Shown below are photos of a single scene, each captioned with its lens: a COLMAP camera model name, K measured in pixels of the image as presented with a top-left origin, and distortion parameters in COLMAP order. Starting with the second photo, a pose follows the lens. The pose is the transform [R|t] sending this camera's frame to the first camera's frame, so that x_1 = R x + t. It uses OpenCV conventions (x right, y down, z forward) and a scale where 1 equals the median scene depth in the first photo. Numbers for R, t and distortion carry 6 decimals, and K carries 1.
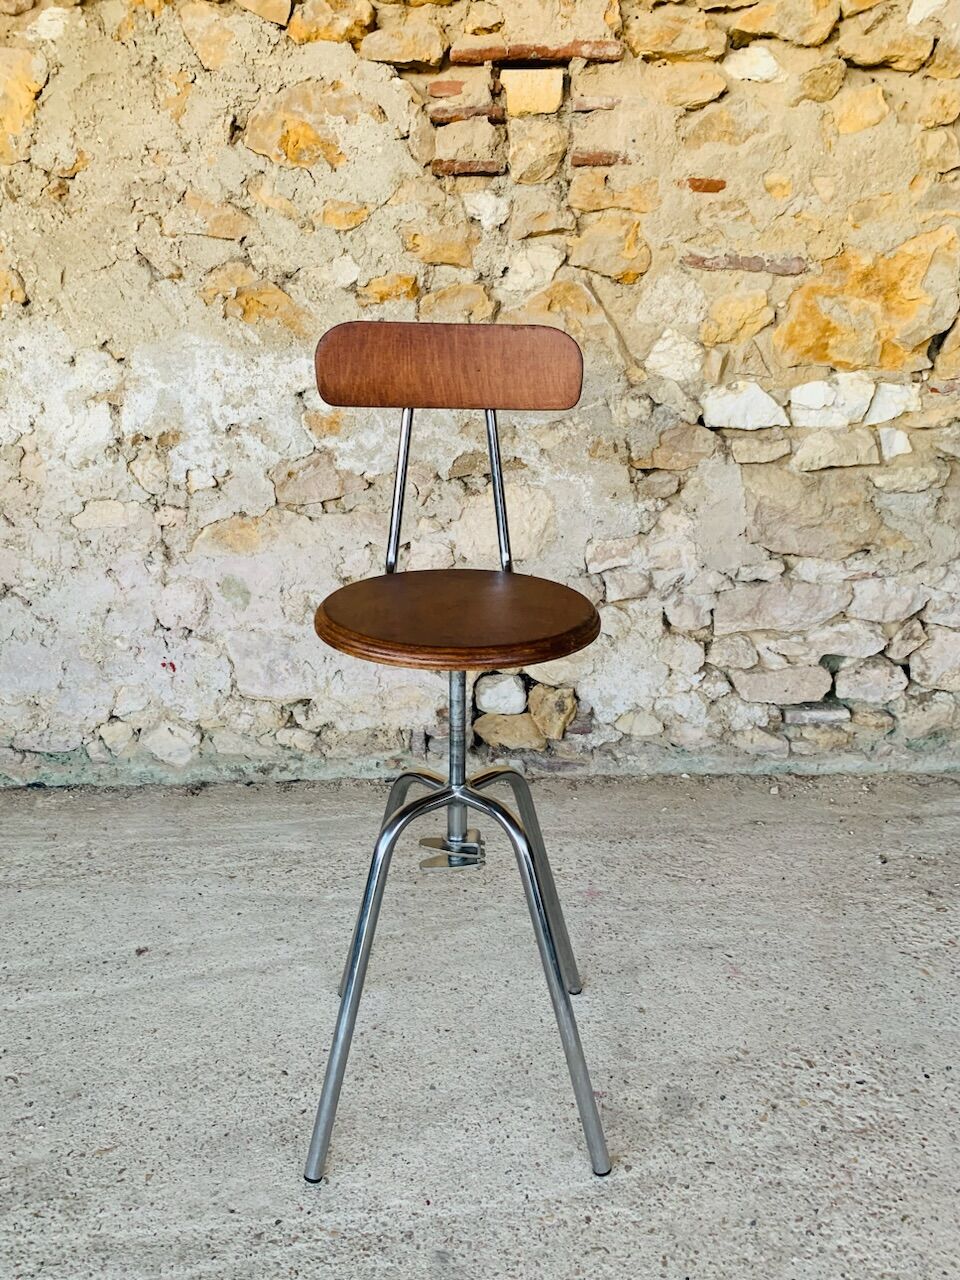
lens RADIAL K [[1041.1, 0, 494.0], [0, 1041.1, 630.8], [0, 0, 1]] dist [0.010674, -0.025448]
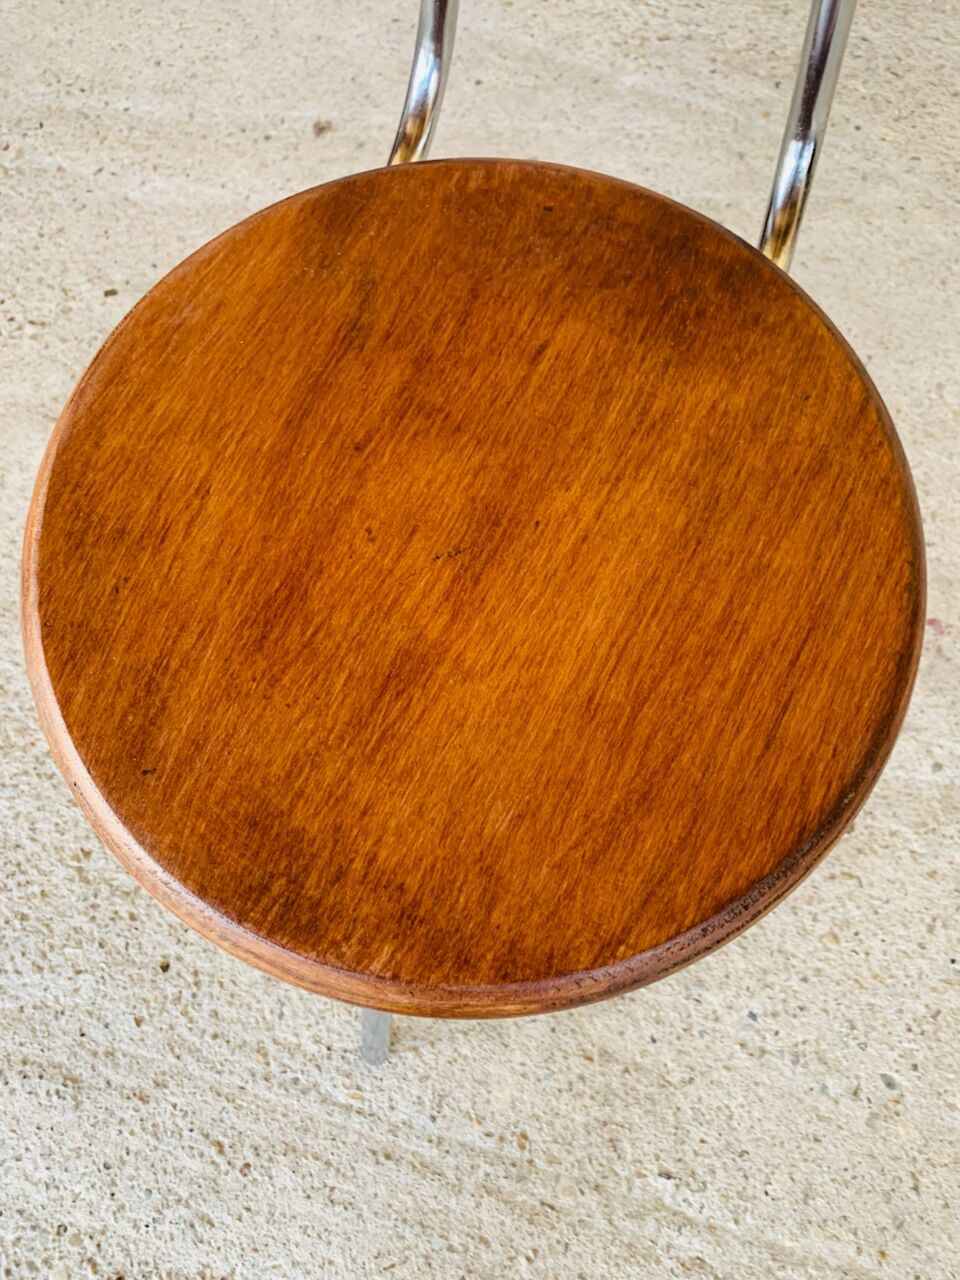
lens RADIAL K [[994.2, 0, 466.7], [0, 994.2, 657.4], [0, 0, 1]] dist [0.006543, -0.017030]
pose [[0.941964, 0.318569, -0.105914, -0.072656], [-0.088438, 0.539816, 0.837125, -0.028472], [0.323856, -0.779175, 0.536660, 0.373319]]
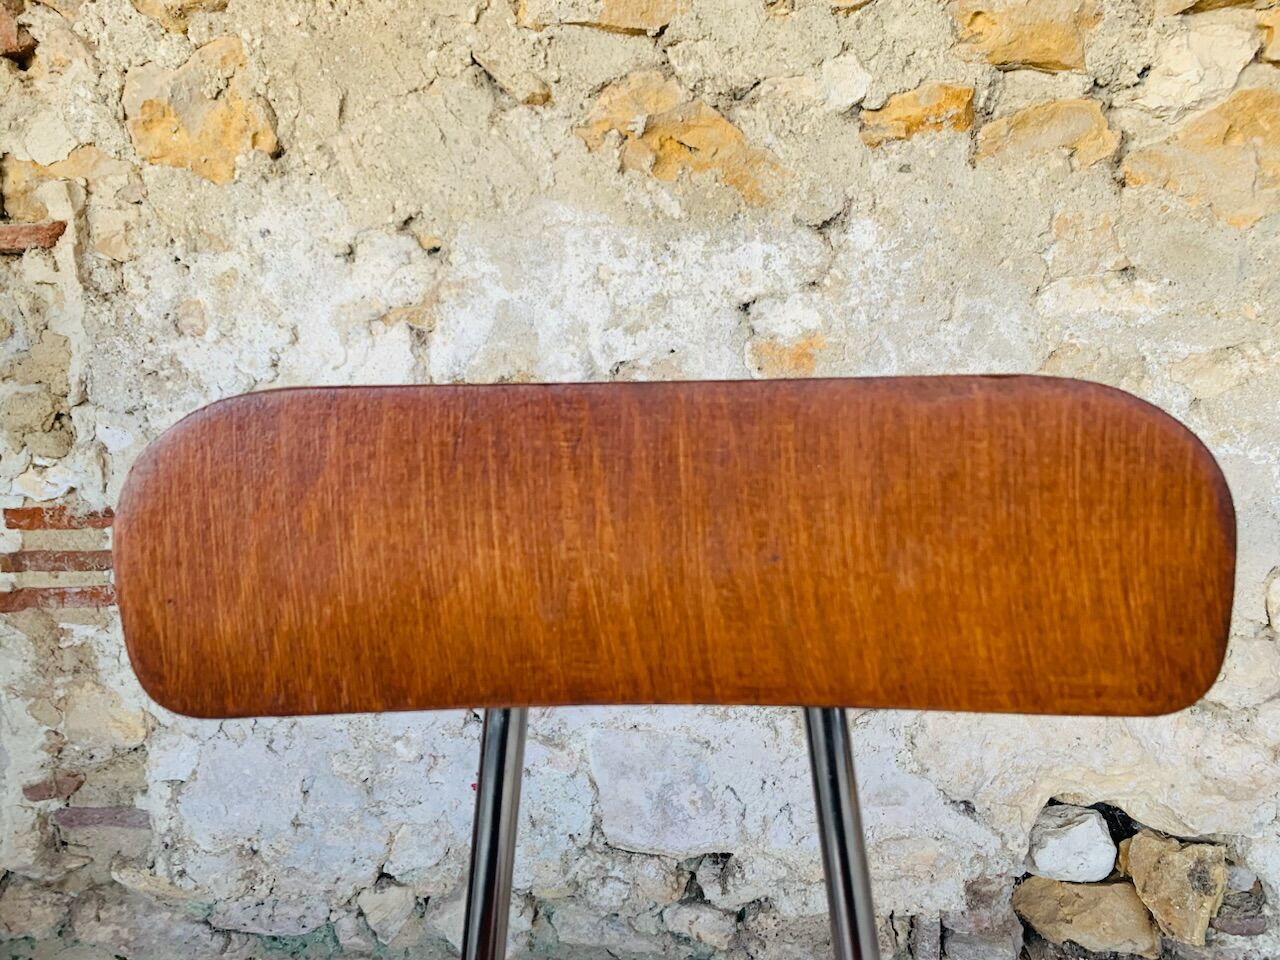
lens RADIAL K [[994.2, 0, 626.5], [0, 994.2, 479.9], [0, 0, 1]] dist [0.006543, -0.017030]
pose [[0.996387, -0.001547, -0.084921, -0.205374], [-0.011255, 0.988611, -0.150071, -0.055817], [0.084186, 0.150484, 0.985021, 0.488482]]
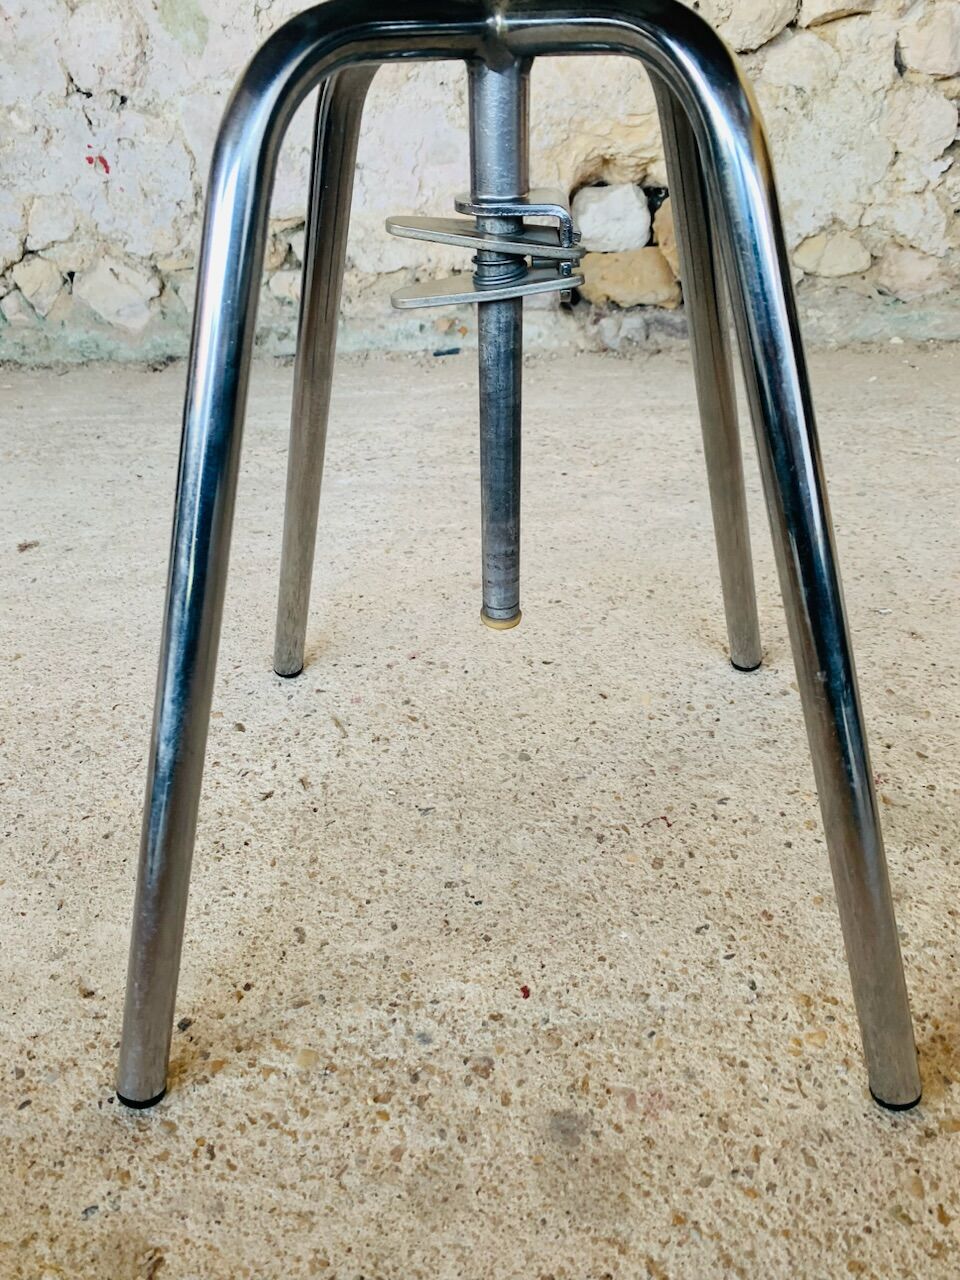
lens RADIAL K [[994.2, 0, 473.9], [0, 994.2, 636.5], [0, 0, 1]] dist [0.006543, -0.017030]
pose [[0.997078, 0.010818, -0.075625, -0.032714], [0.008550, 0.967904, 0.251173, 0.178593], [0.075915, -0.251086, 0.964983, 0.377345]]
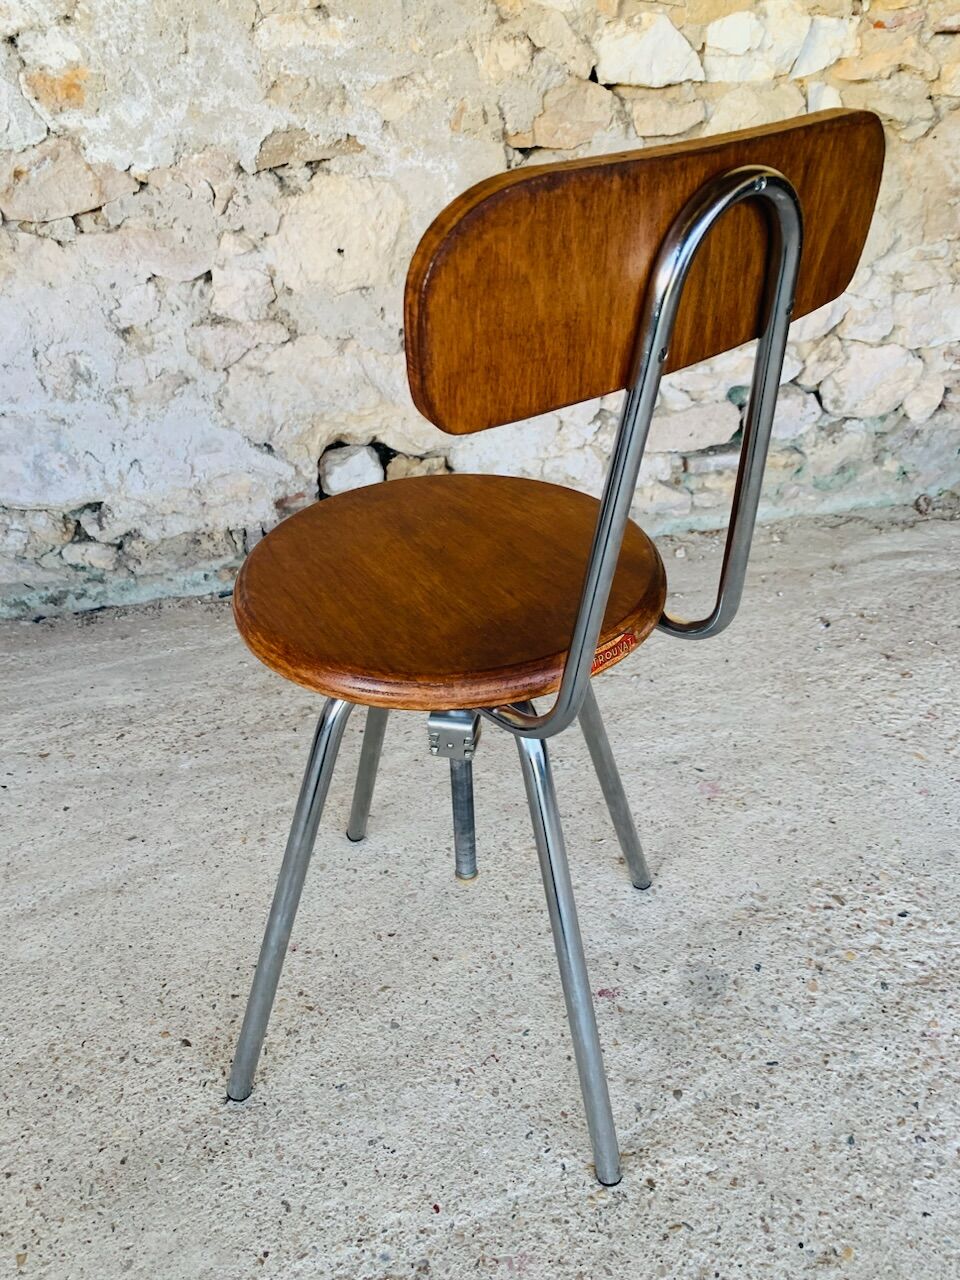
lens RADIAL K [[994.2, 0, 476.8], [0, 994.2, 643.0], [0, 0, 1]] dist [0.006543, -0.017030]
pose [[0.973007, -0.128090, 0.191967, -0.070587], [0.074560, 0.961698, 0.263775, -0.006142], [-0.218401, -0.242342, 0.945289, 0.258986]]
